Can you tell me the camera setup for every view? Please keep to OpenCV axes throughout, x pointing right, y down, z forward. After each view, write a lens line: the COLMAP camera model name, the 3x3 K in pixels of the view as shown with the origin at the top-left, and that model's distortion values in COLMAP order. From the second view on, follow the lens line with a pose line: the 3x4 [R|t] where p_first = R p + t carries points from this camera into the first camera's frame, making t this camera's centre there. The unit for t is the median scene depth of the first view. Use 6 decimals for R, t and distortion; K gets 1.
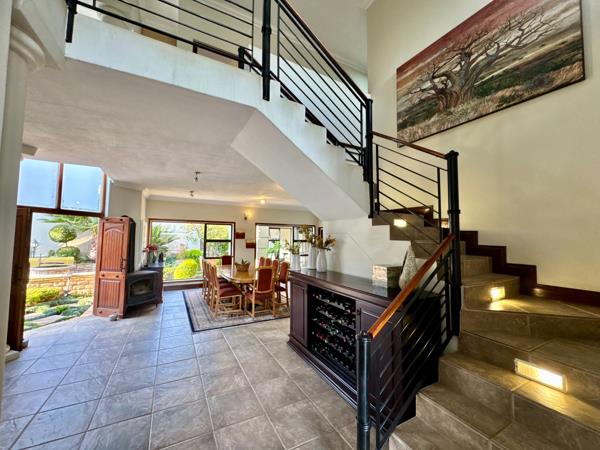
lens RADIAL K [[246.3, 0, 303.3], [0, 246.3, 223.3], [0, 0, 1]] dist [-0.001757, 0.000109]
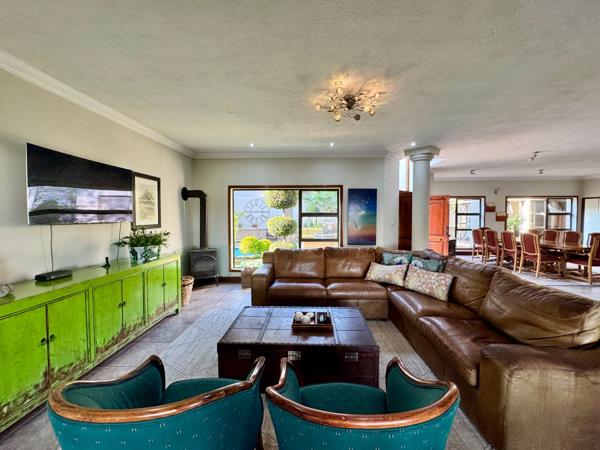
lens RADIAL K [[246.3, 0, 303.3], [0, 246.3, 223.3], [0, 0, 1]] dist [-0.001757, 0.000109]
pose [[0.870824, 0.003872, -0.491580, -0.436841], [0.041944, 0.995737, 0.082146, -0.008857], [0.489803, -0.092153, 0.866949, -0.299161]]
